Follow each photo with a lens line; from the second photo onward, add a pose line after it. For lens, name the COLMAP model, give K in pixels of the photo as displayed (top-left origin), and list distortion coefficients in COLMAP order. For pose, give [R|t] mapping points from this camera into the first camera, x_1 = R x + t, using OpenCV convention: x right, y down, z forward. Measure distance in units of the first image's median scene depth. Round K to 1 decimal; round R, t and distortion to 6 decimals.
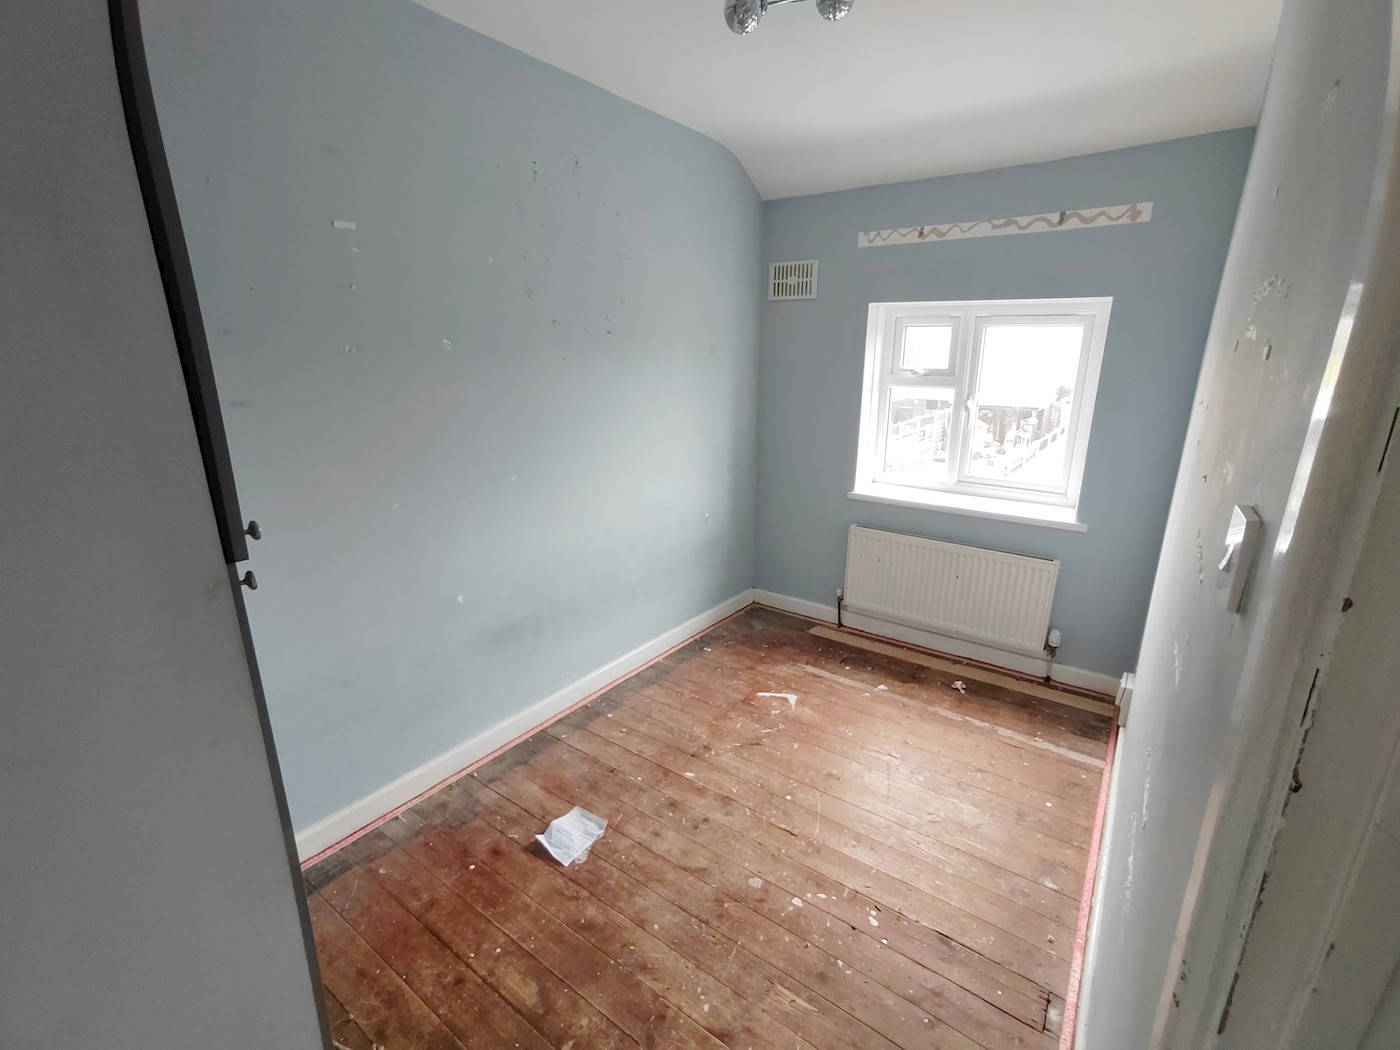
lens RADIAL K [[636.5, 0, 699.4], [0, 636.5, 525.7], [0, 0, 1]] dist [-0.005185, 0.001864]
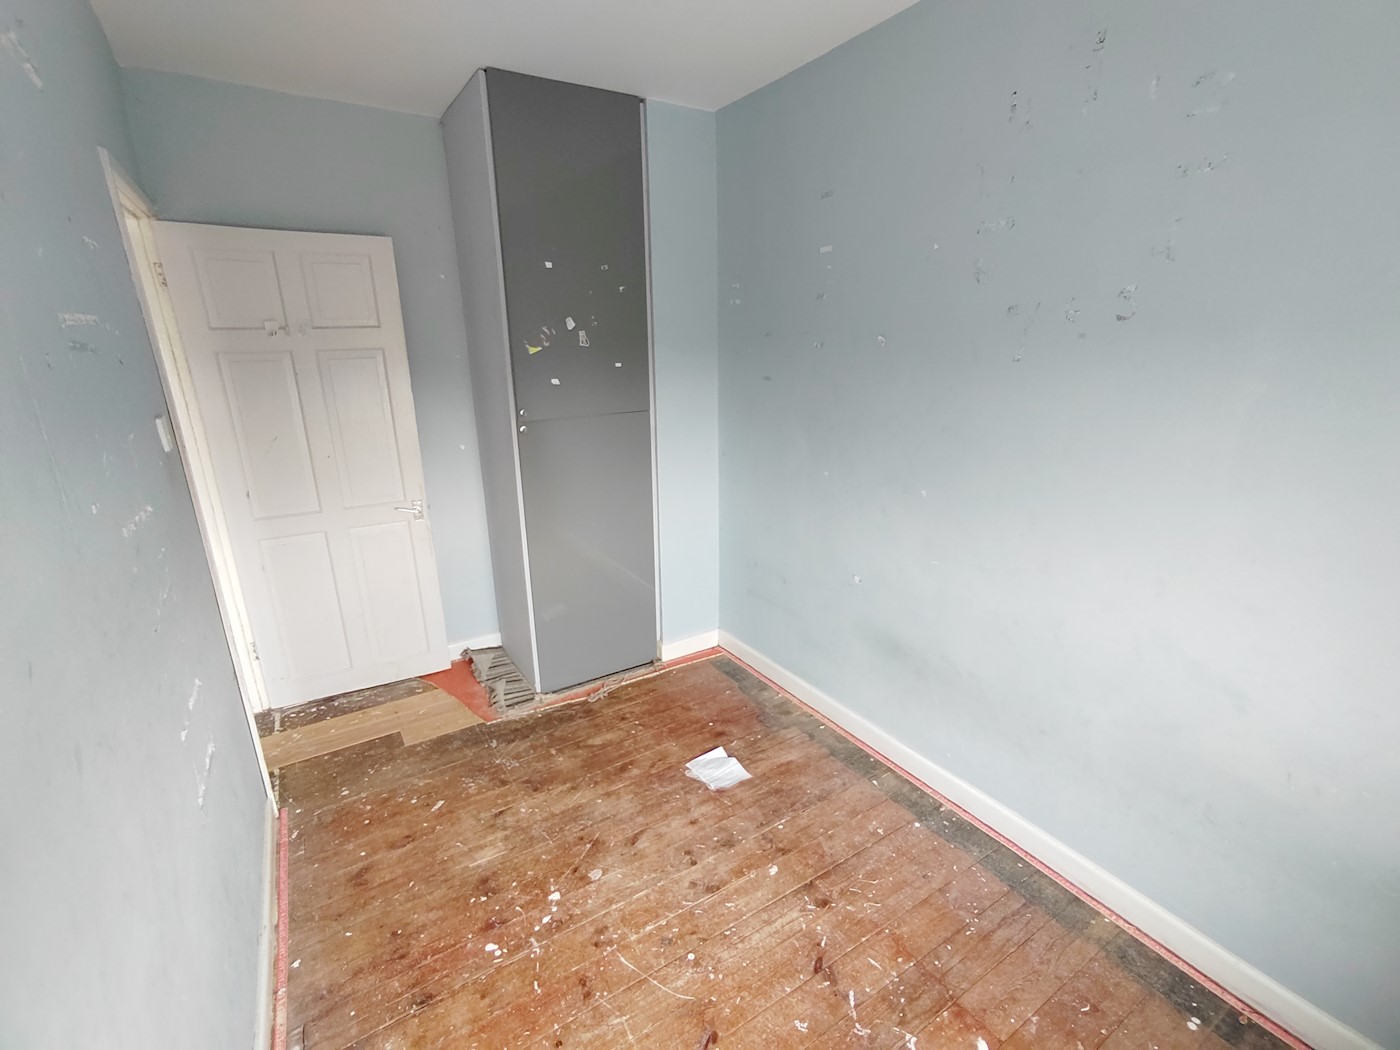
lens RADIAL K [[636.5, 0, 698.0], [0, 636.5, 526.8], [0, 0, 1]] dist [-0.005185, 0.001864]
pose [[-0.361146, 0.266124, -0.893729, 0.682158], [-0.238408, 0.900211, 0.364392, -0.303520], [0.901518, 0.344671, -0.261662, 1.050887]]
